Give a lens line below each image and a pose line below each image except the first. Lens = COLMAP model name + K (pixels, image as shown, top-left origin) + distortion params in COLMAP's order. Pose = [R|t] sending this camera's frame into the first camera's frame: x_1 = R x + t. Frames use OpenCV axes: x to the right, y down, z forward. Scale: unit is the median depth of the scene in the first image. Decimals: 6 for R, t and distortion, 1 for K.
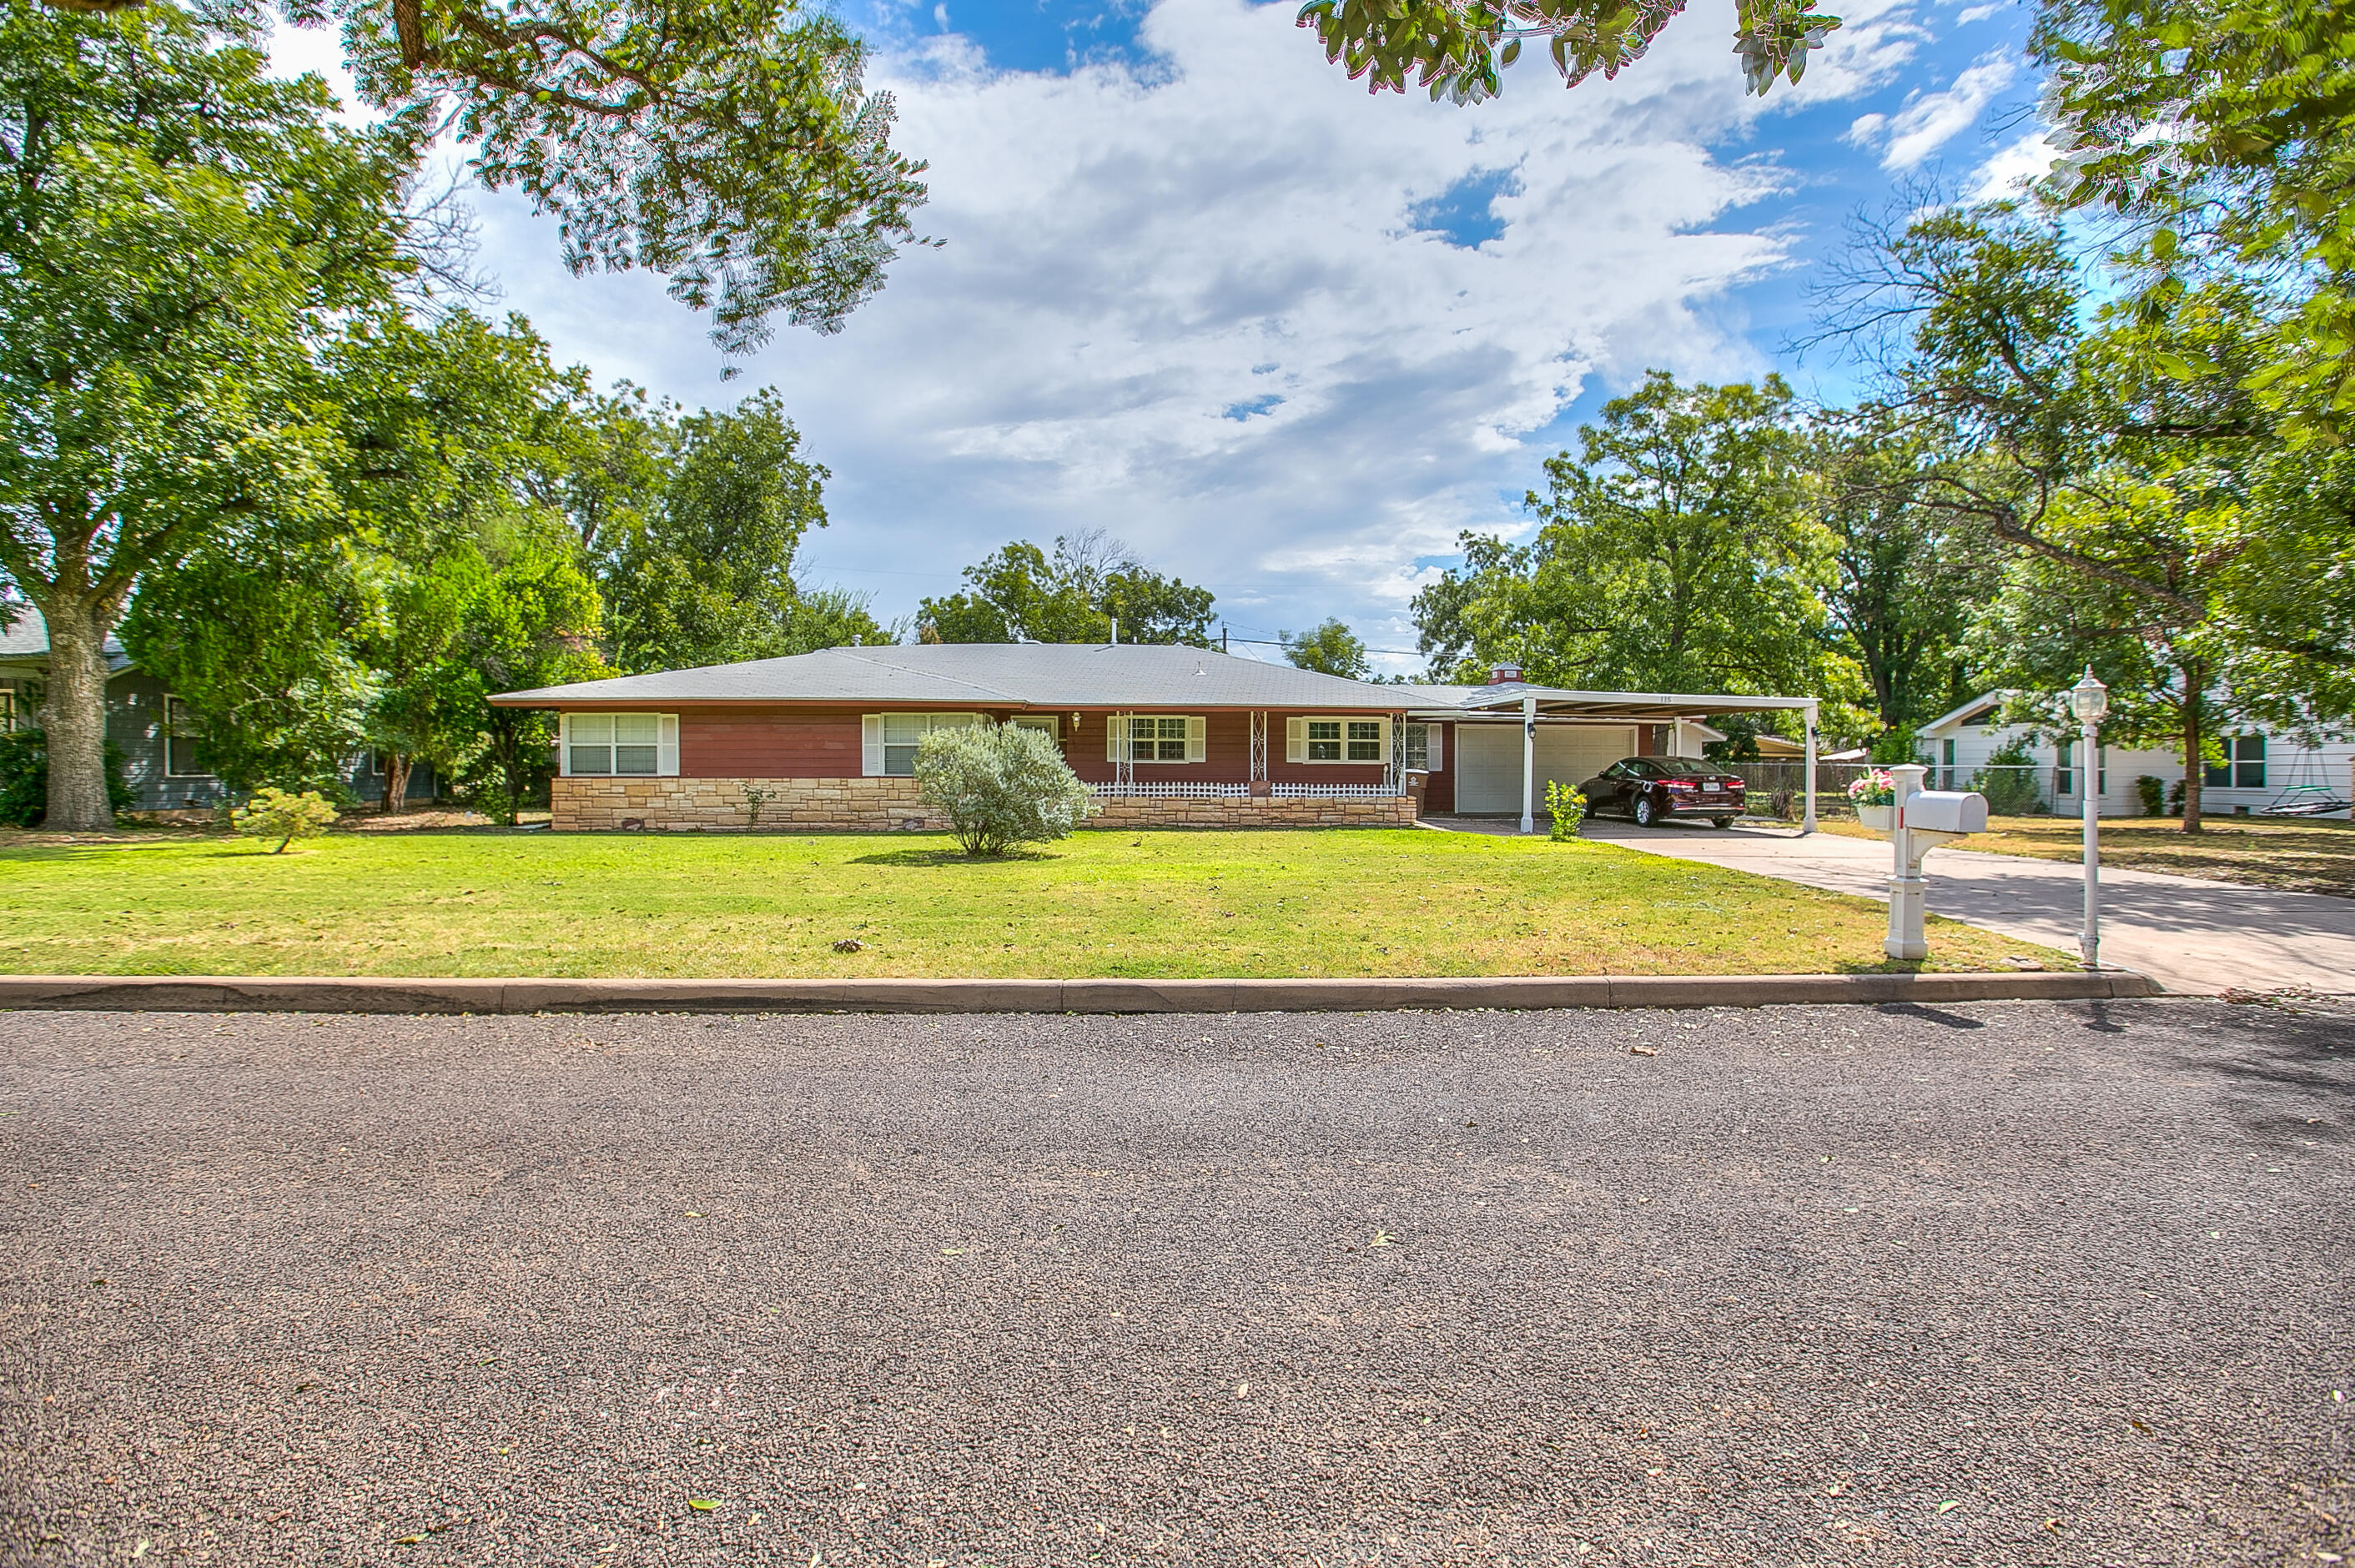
lens RADIAL K [[1126.2, 0, 1177.5], [0, 1126.2, 784.0], [0, 0, 1]] dist [-0.042200, 0.000247]
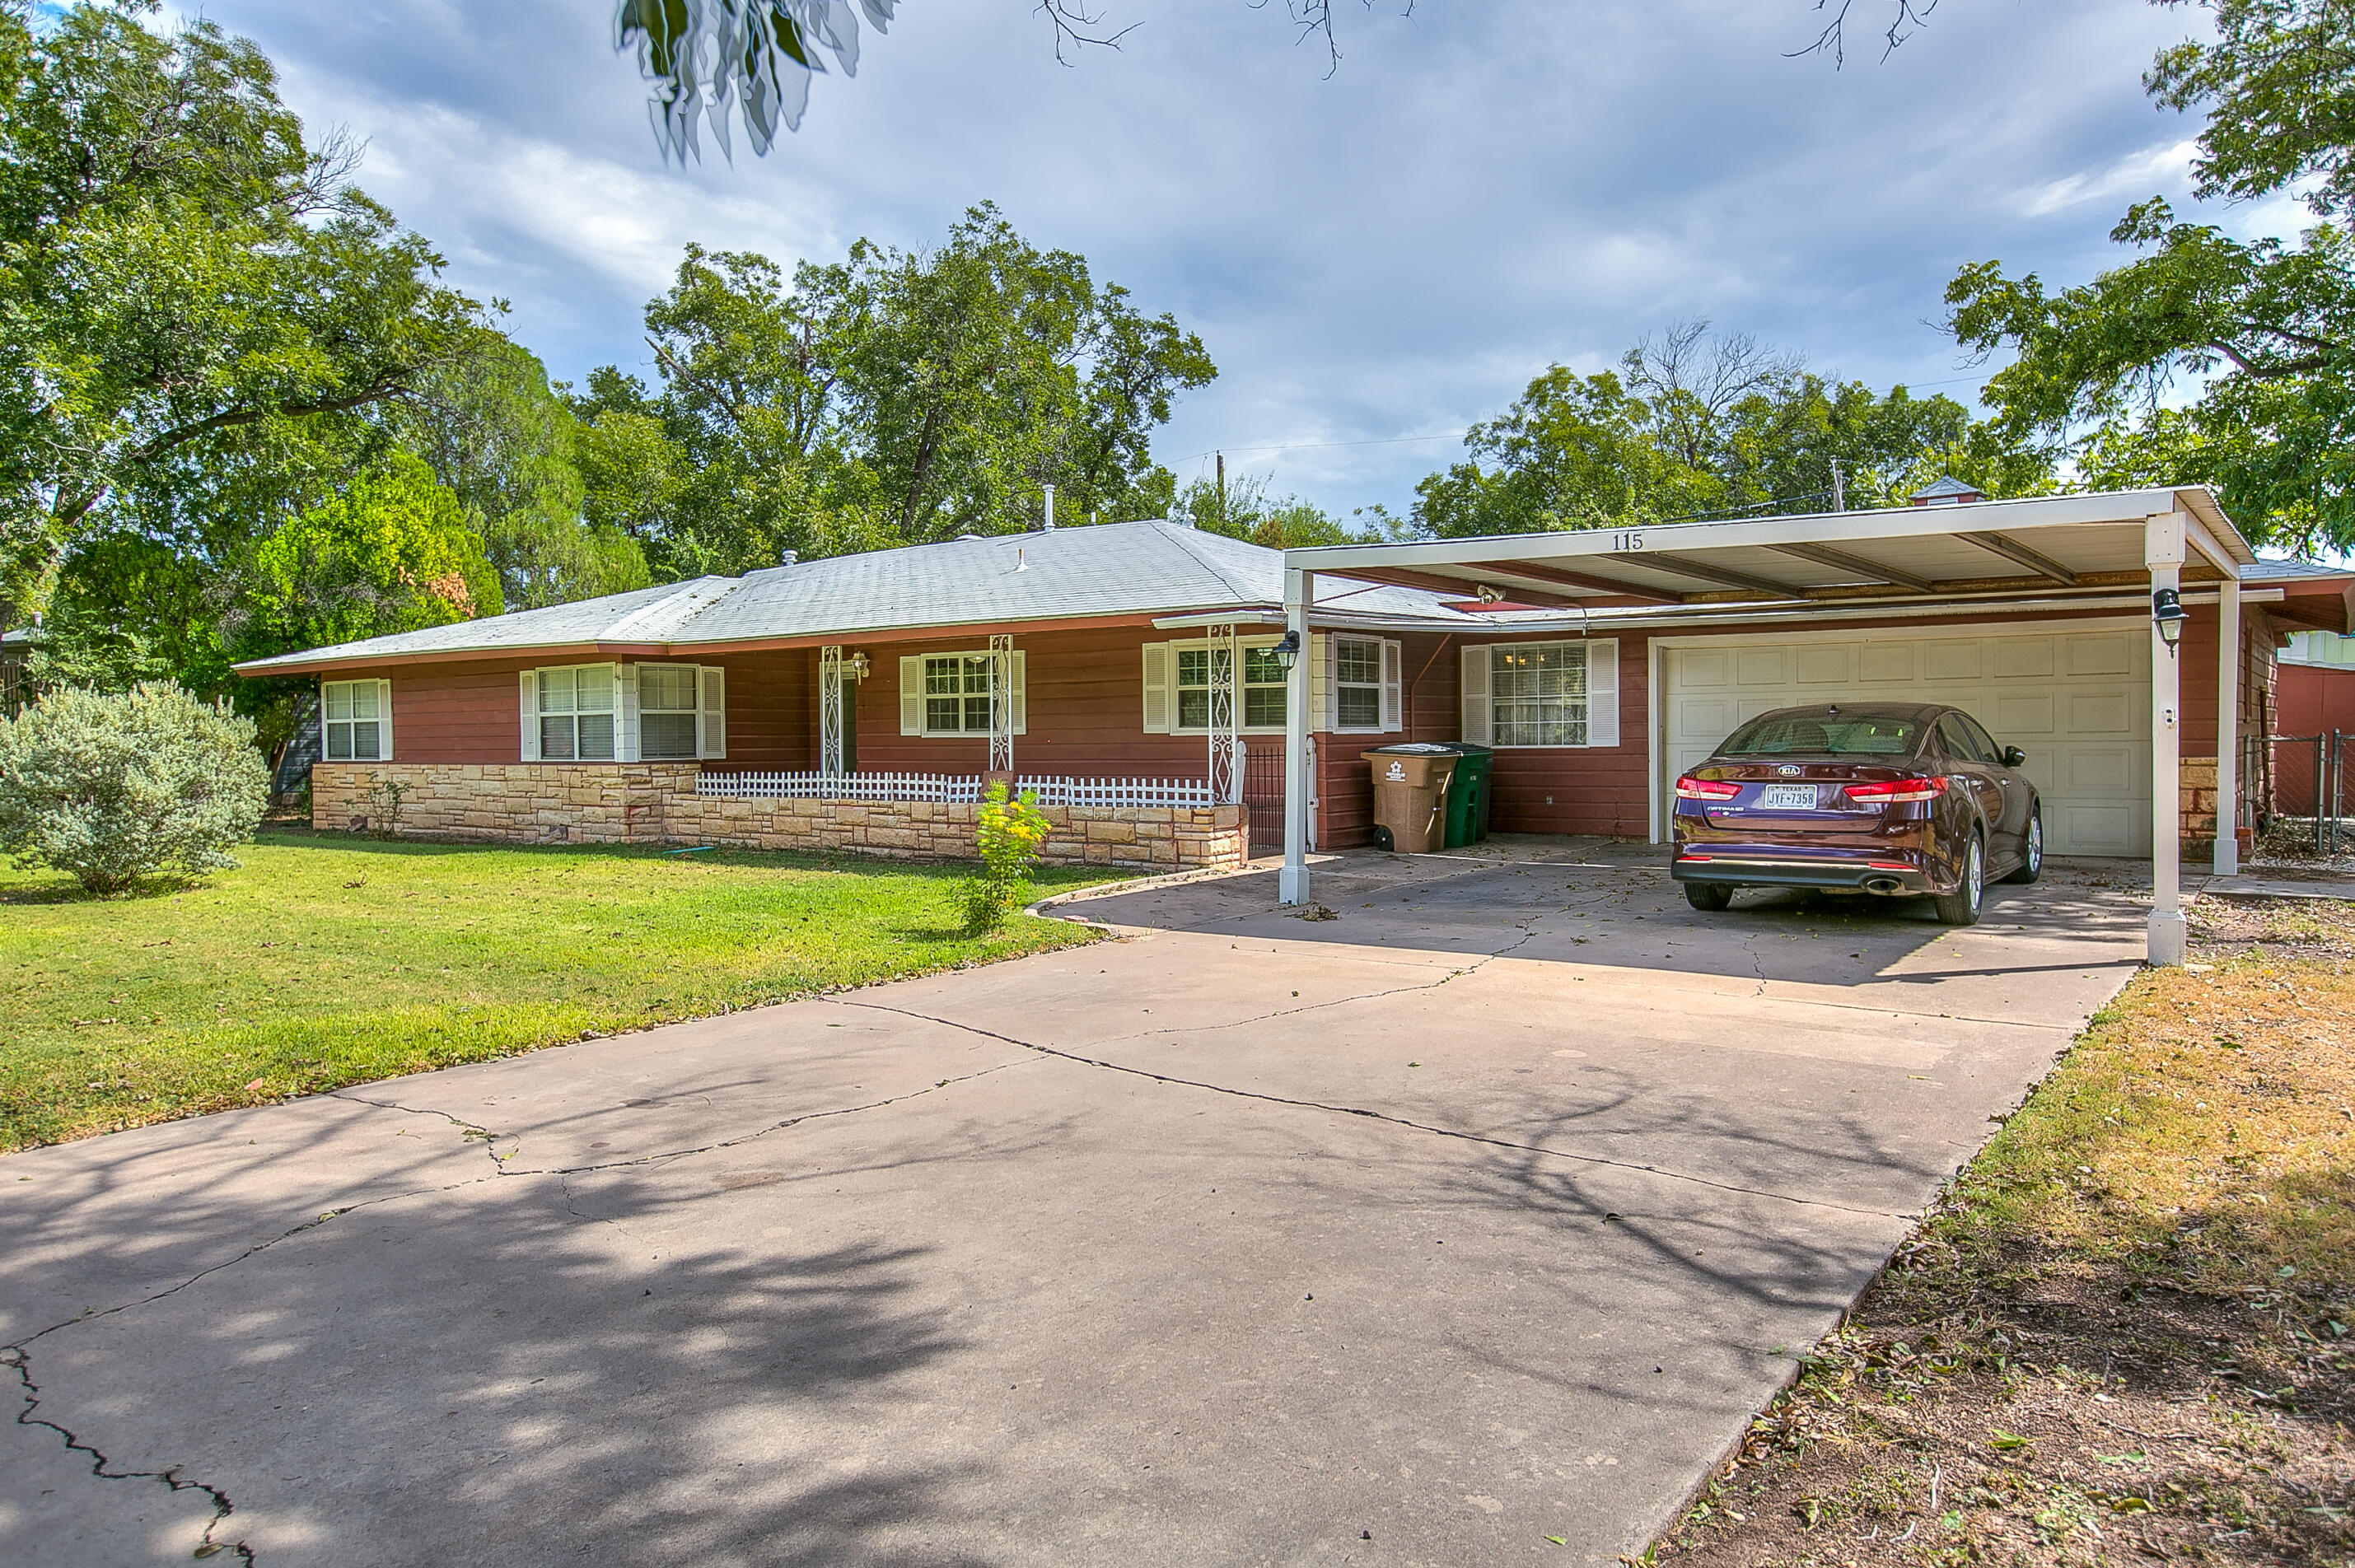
lens RADIAL K [[1593.5, 0, 1177.5], [0, 1593.5, 784.0], [0, 0, 1]] dist [-0.009995, 0.002685]
pose [[0.759011, 0.010203, -0.650998, 0.578129], [-0.000705, 0.999889, 0.014849, -0.007191], [0.651078, -0.010812, 0.758934, 0.471474]]
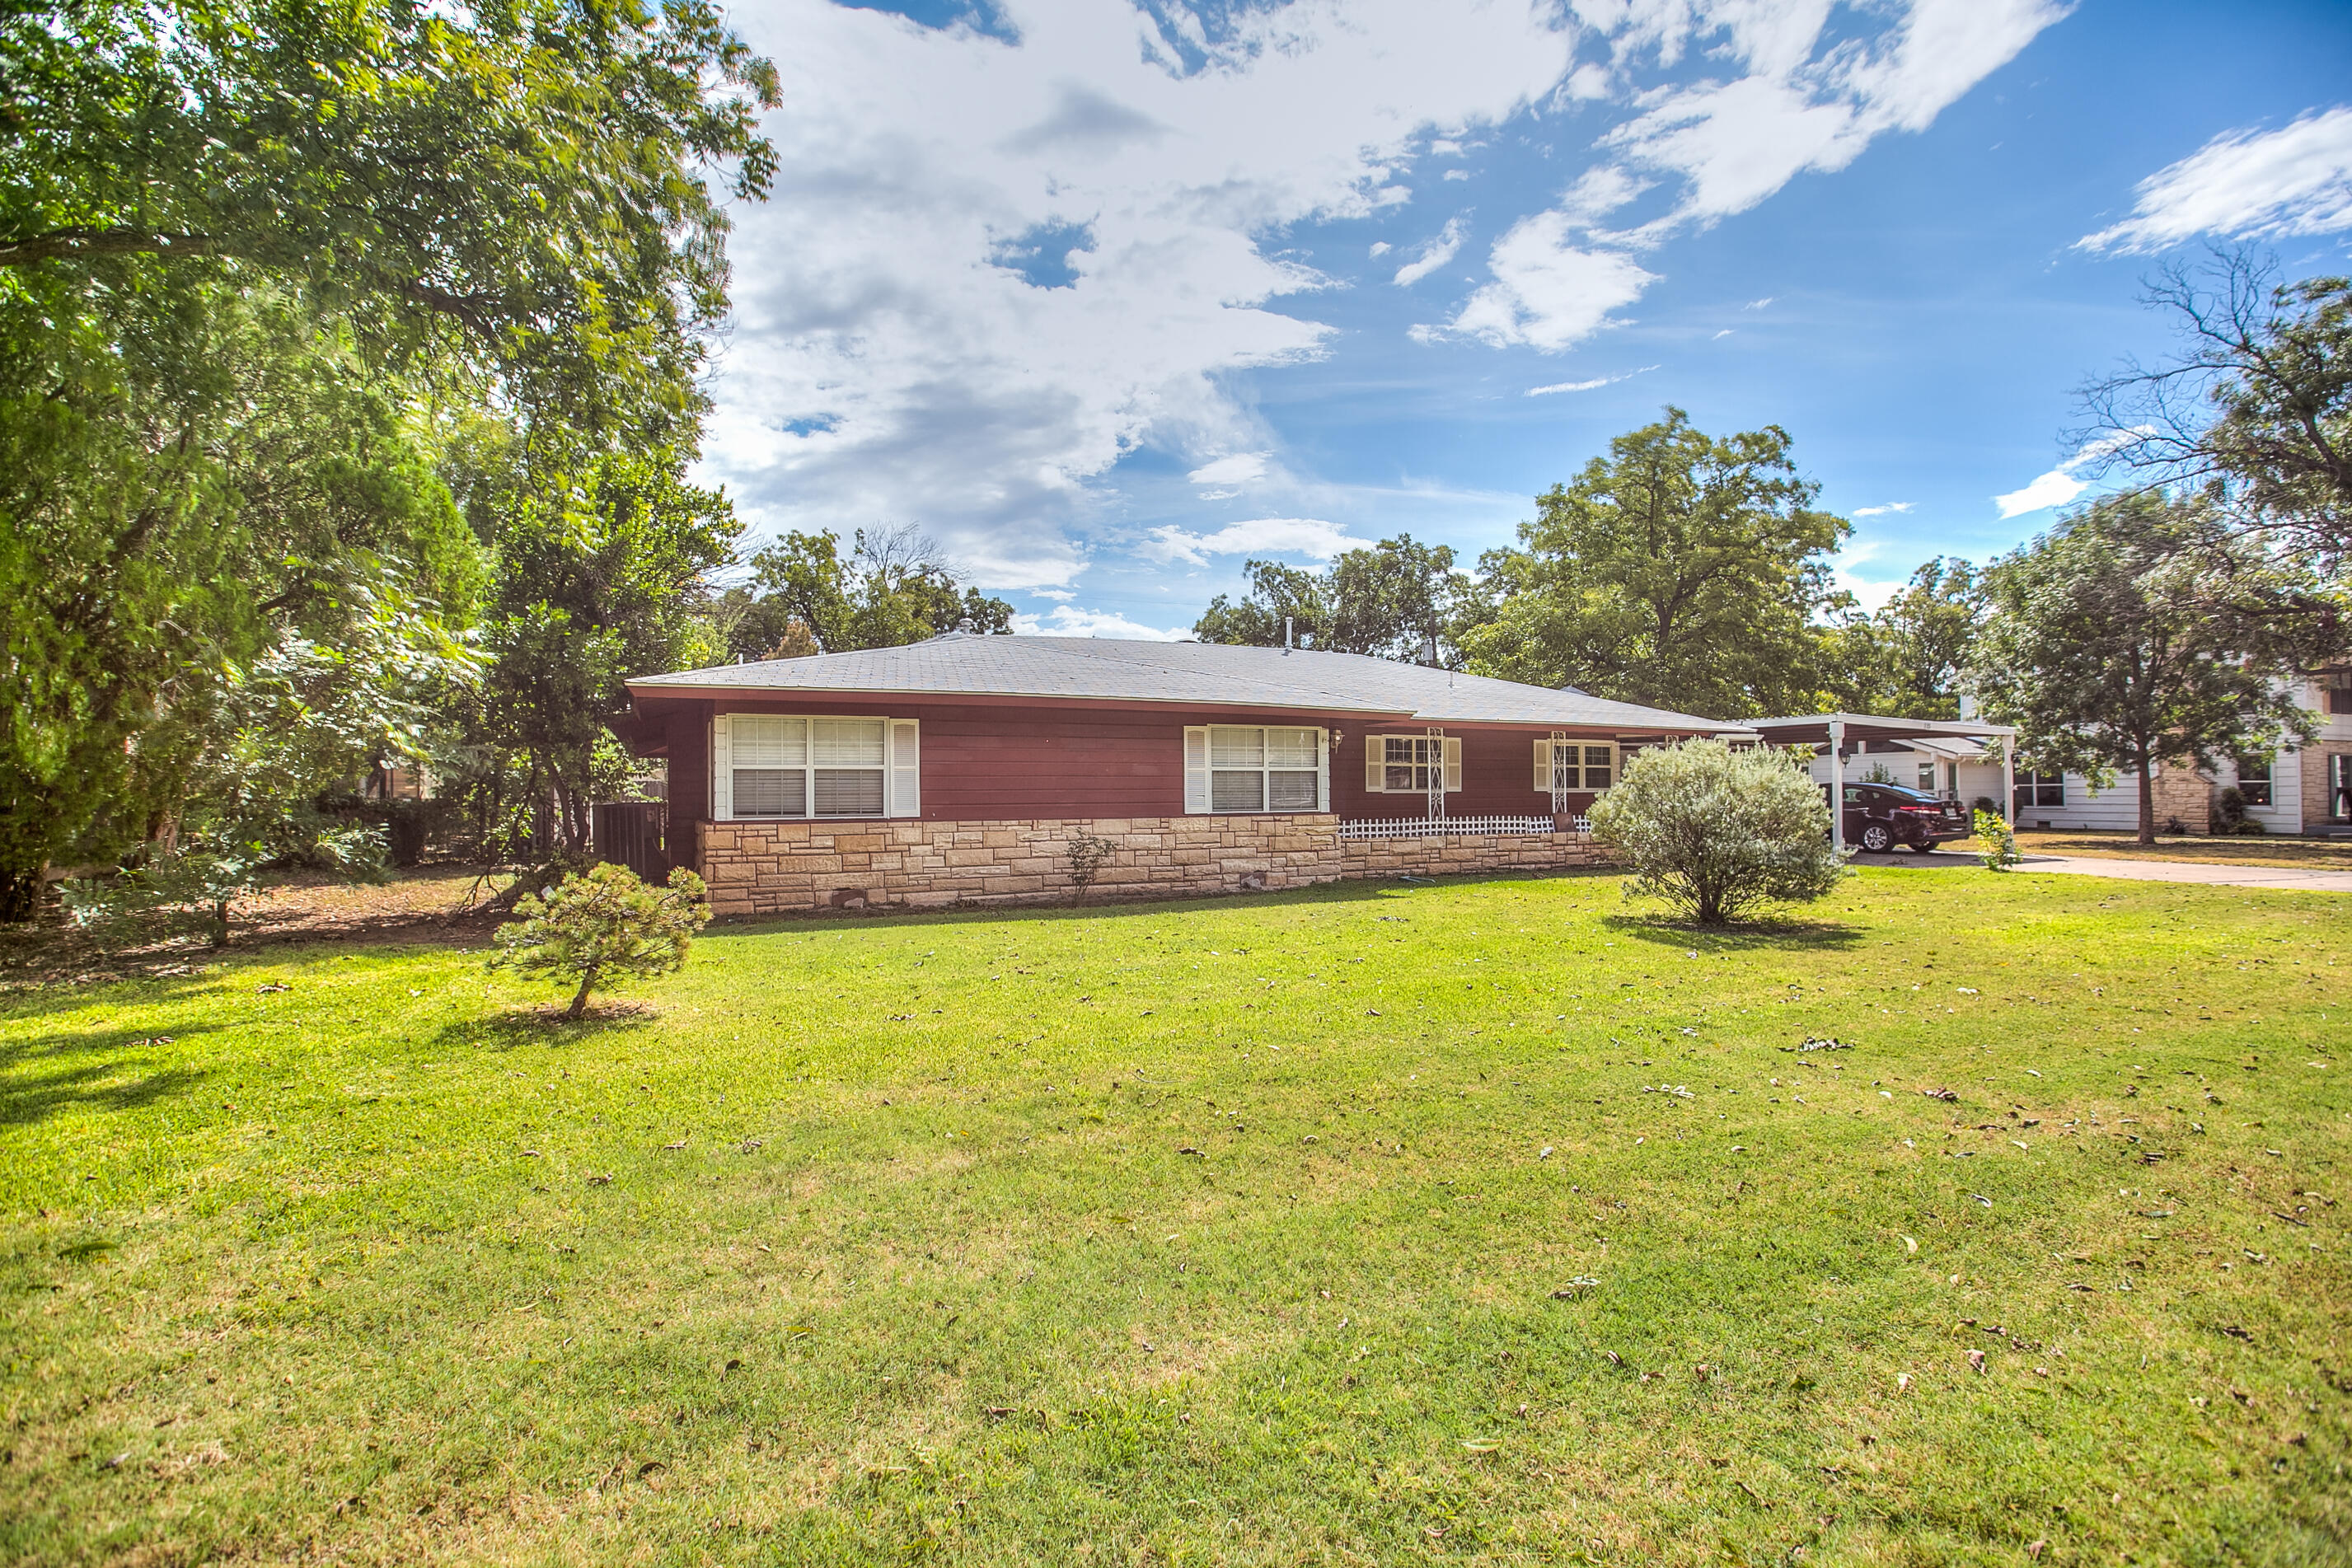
lens RADIAL K [[1124.4, 0, 1176.0], [0, 1124.4, 784.0], [0, 0, 1]] dist [-0.067607, -0.000031]
pose [[0.915383, -0.003748, 0.402566, -0.505523], [0.015281, 0.999560, -0.025442, -0.007195], [-0.402293, 0.029441, 0.915037, 0.326125]]
